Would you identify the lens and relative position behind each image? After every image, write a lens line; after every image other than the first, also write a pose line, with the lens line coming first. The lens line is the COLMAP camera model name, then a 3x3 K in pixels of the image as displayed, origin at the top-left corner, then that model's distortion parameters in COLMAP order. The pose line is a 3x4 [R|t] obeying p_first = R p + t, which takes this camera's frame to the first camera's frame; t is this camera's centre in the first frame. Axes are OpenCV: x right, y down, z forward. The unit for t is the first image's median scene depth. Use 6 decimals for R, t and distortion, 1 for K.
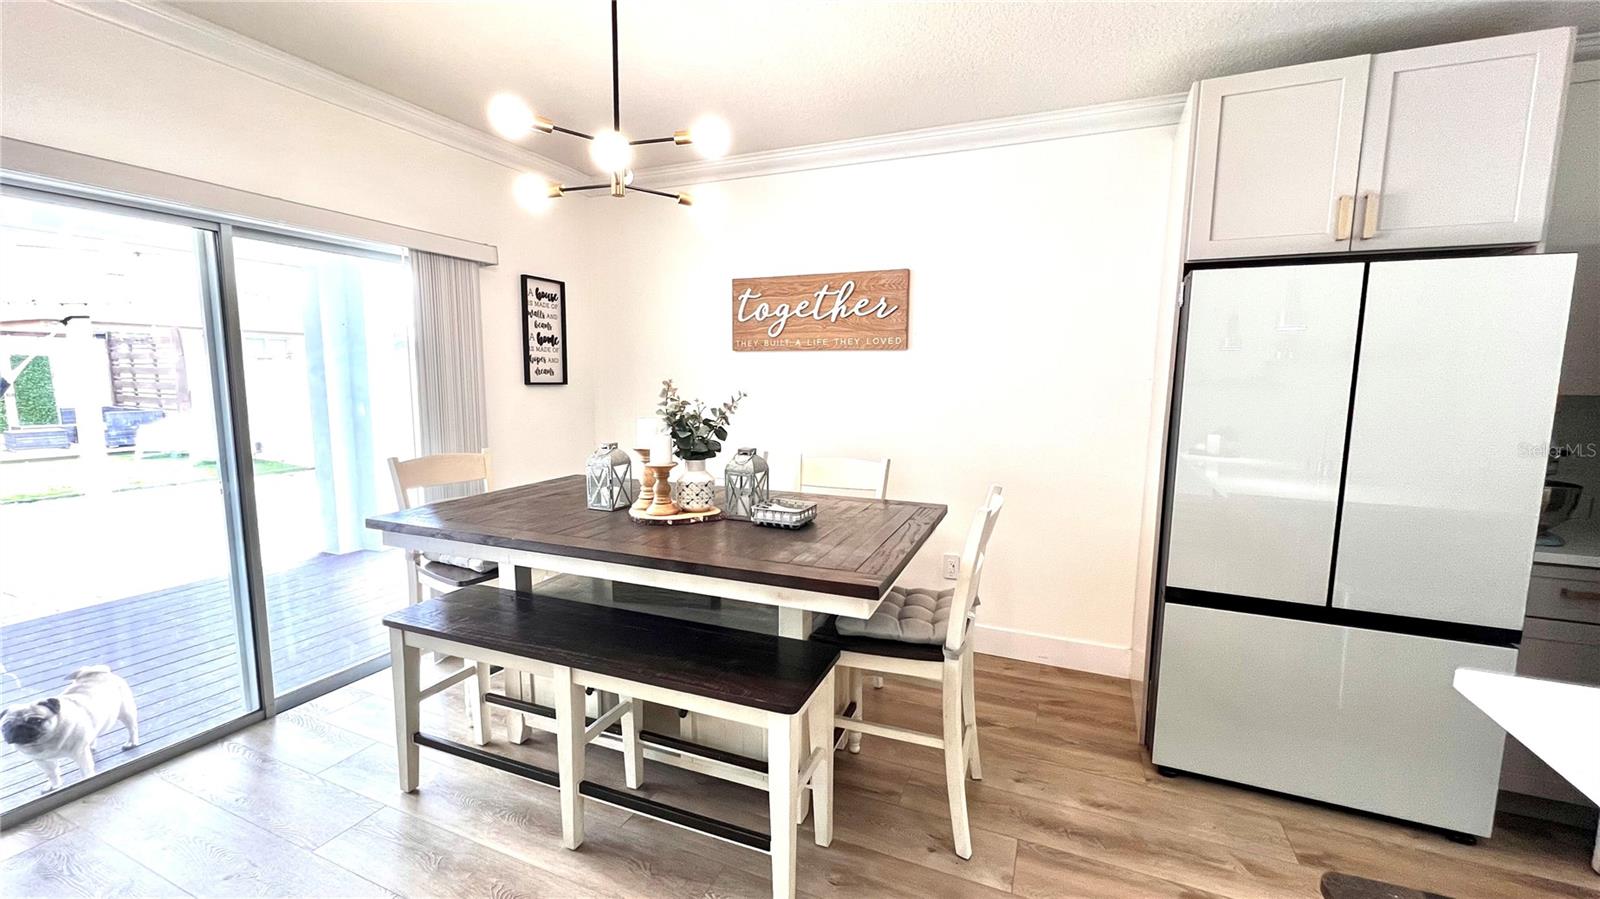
lens RADIAL K [[640.0, 0, 800.0], [0, 640.0, 449.5], [0, 0, 1]] dist [0.000034, 0.000094]
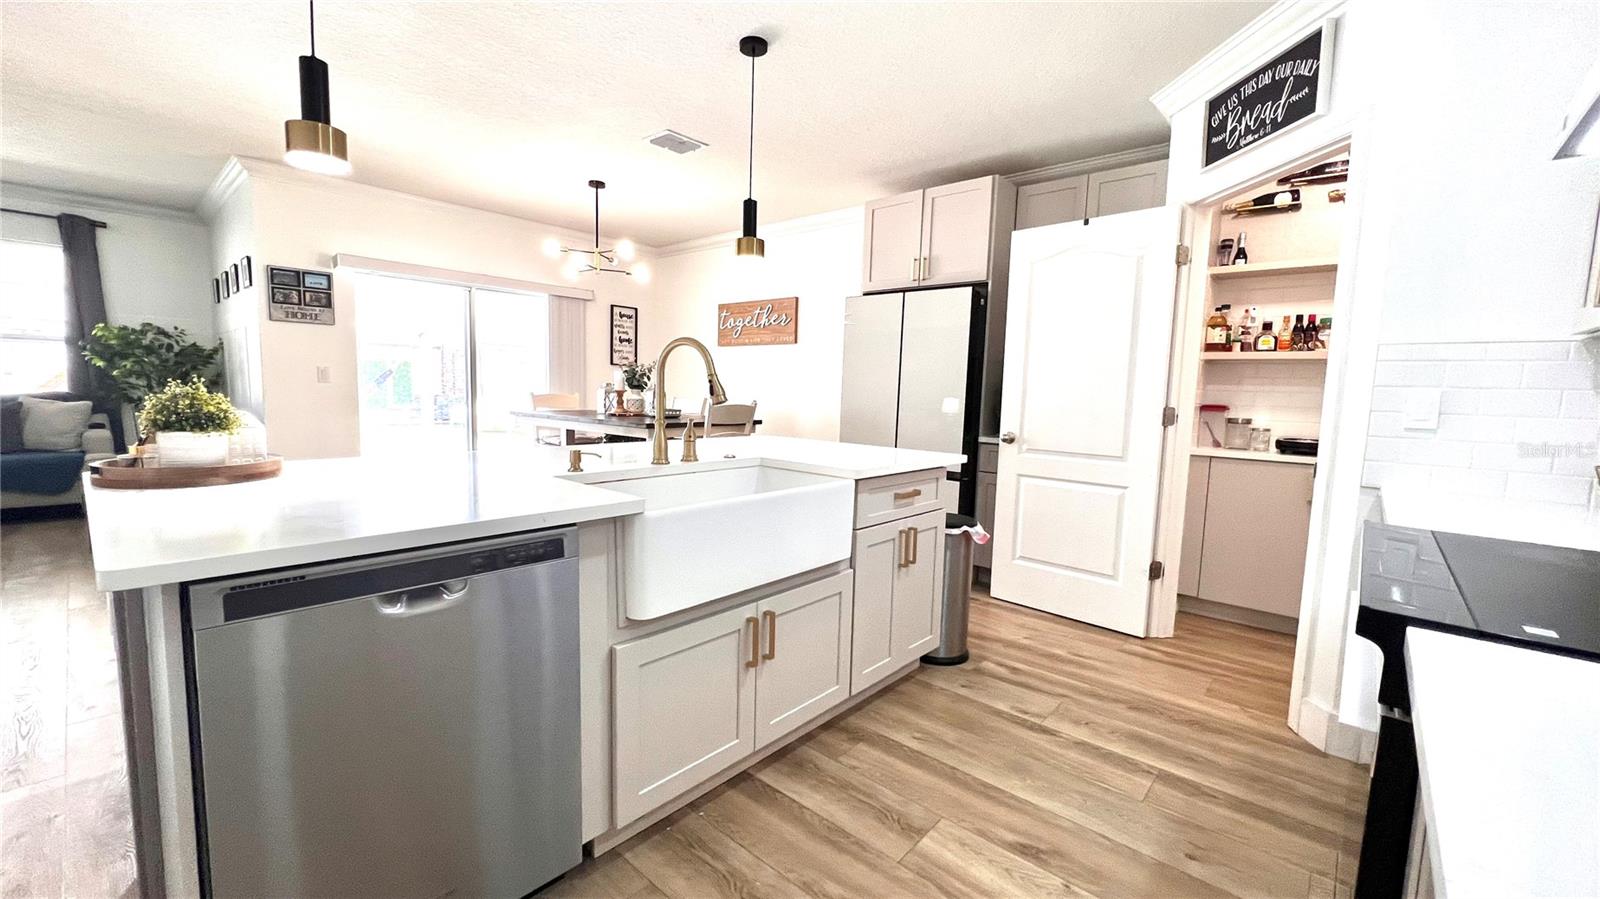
lens RADIAL K [[642.7, 0, 800.0], [0, 642.7, 449.5], [0, 0, 1]] dist [0.000671, 0.000023]
pose [[0.949738, 0.047955, -0.309352, 0.666644], [-0.056896, 0.998181, -0.019939, 0.146474], [0.307833, 0.036538, 0.950739, -0.567128]]
